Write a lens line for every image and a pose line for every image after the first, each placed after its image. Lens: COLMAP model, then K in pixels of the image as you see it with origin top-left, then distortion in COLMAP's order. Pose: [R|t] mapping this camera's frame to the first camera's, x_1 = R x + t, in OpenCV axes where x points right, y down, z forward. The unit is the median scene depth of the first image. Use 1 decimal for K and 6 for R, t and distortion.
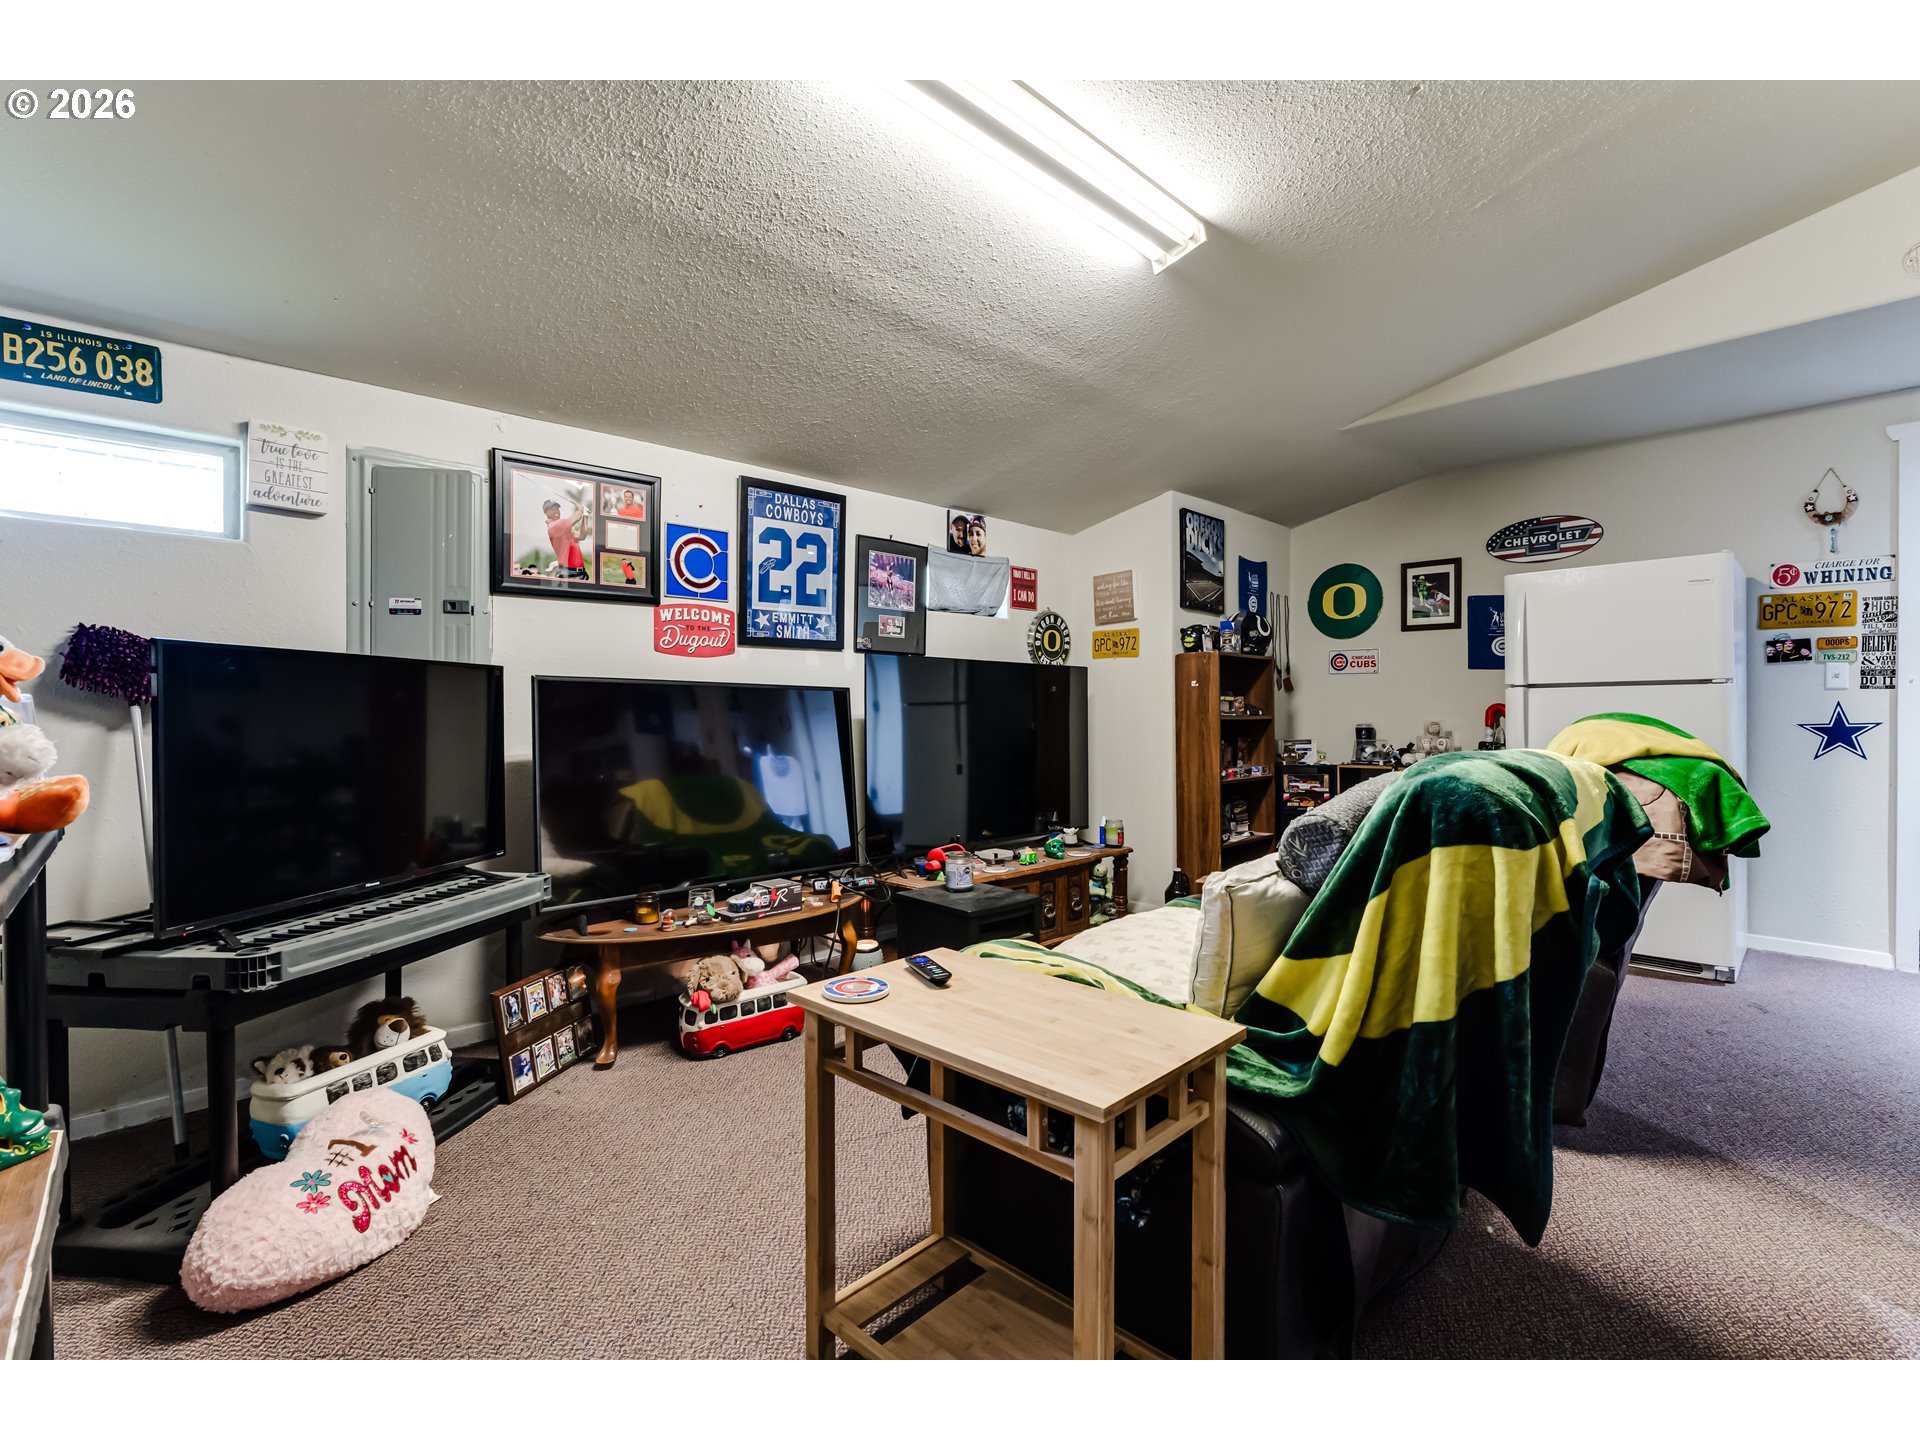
lens RADIAL K [[875.5, 0, 955.7], [0, 875.5, 713.3], [0, 0, 1]] dist [-0.001117, -0.000303]
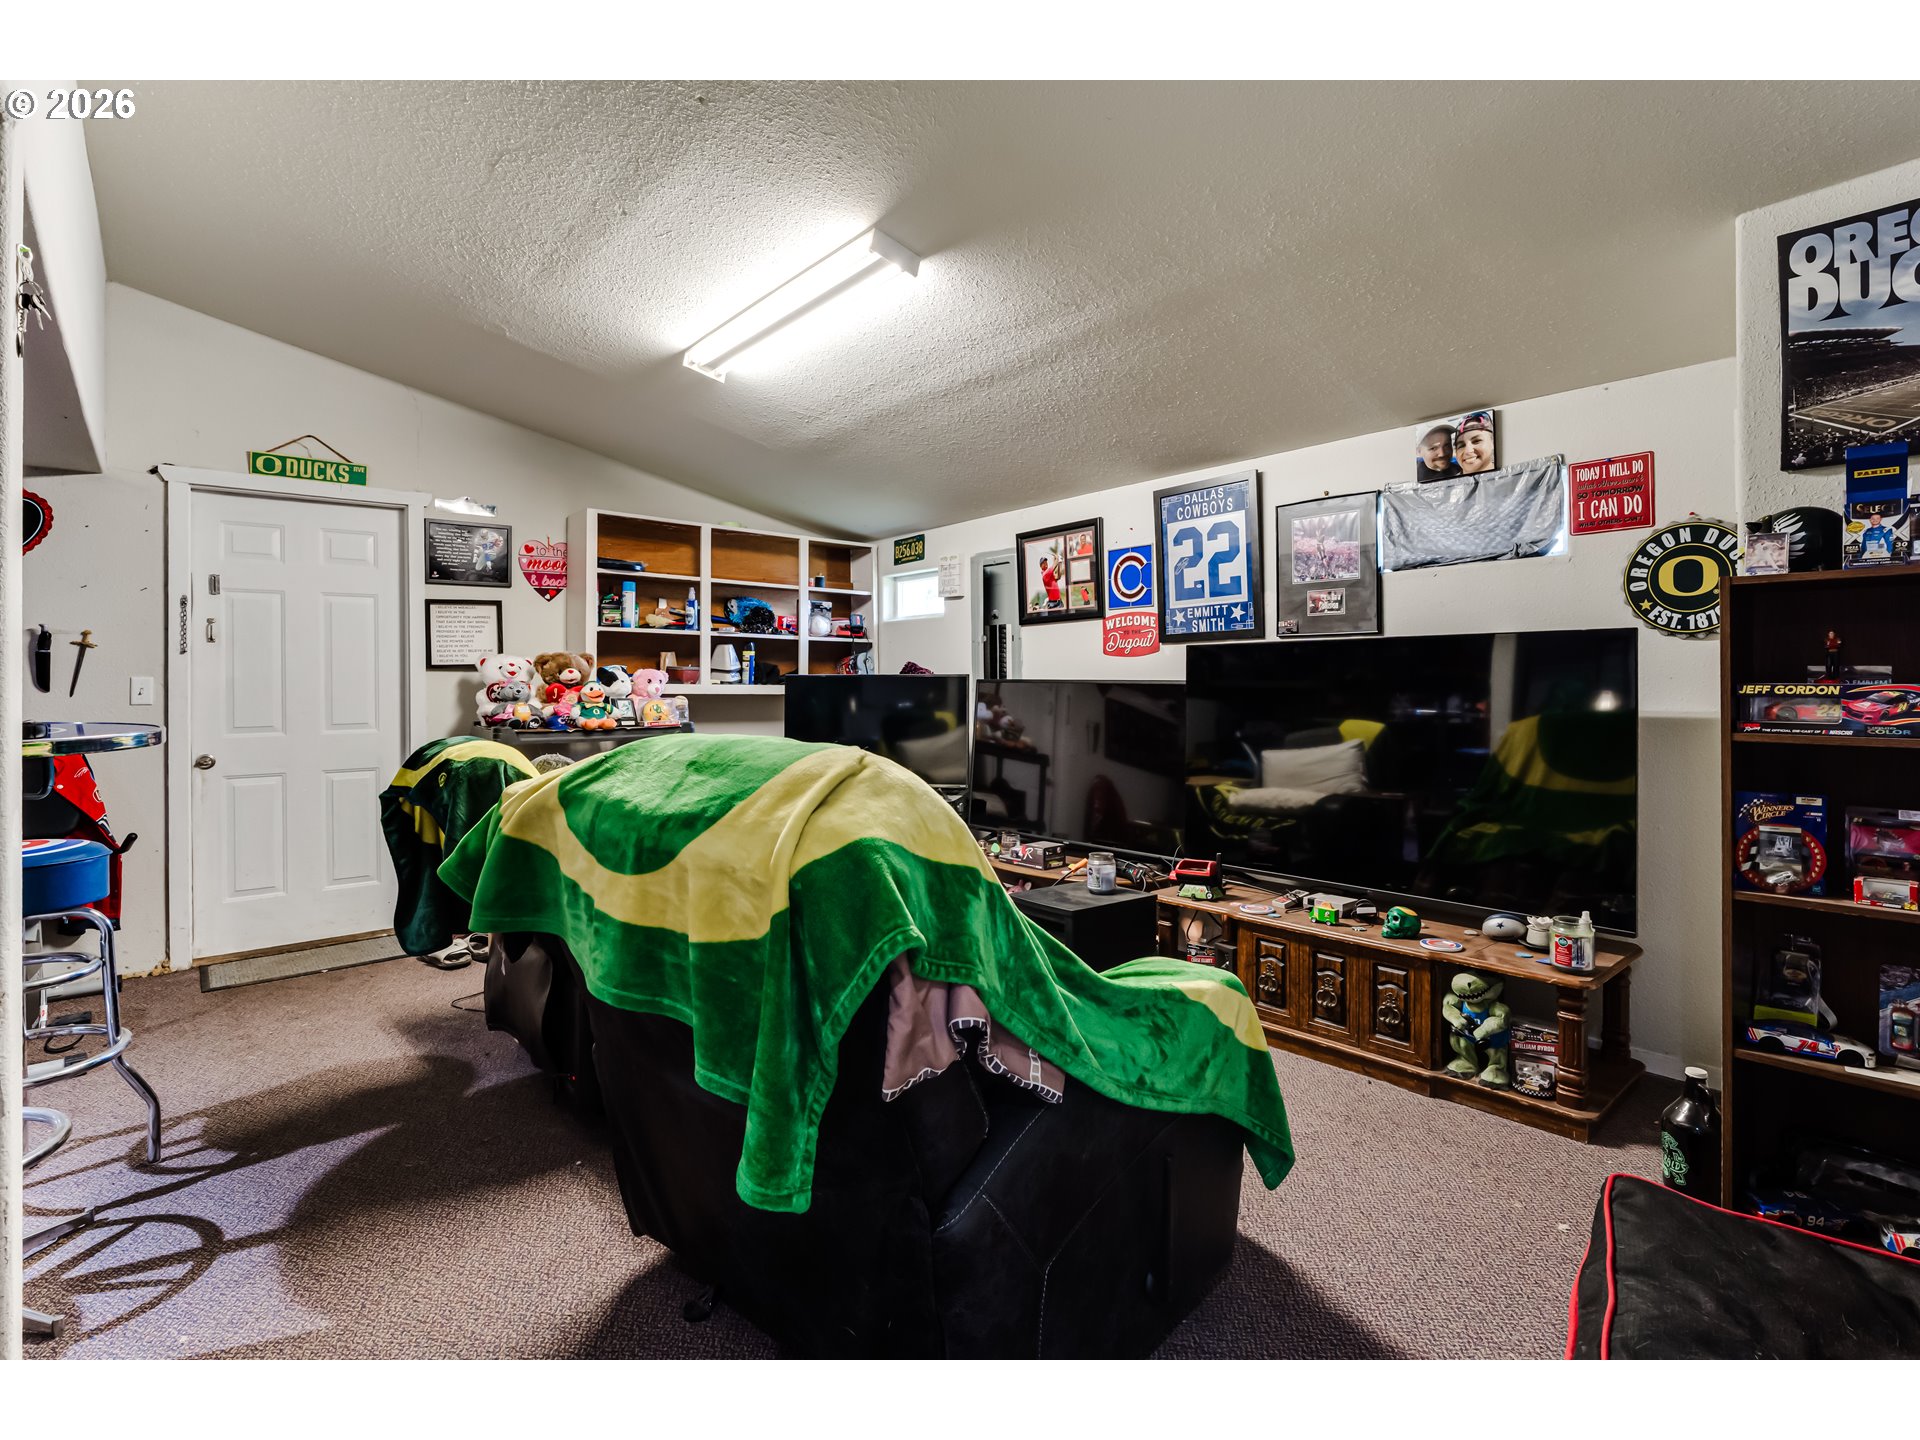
lens RADIAL K [[962.5, 0, 947.8], [0, 962.5, 700.8], [0, 0, 1]] dist [-0.000900, -0.000010]
pose [[-0.078705, 0.009212, -0.996855, 0.971204], [-0.006081, 0.999934, 0.009720, -0.015033], [0.996879, 0.006827, -0.078644, 0.813595]]
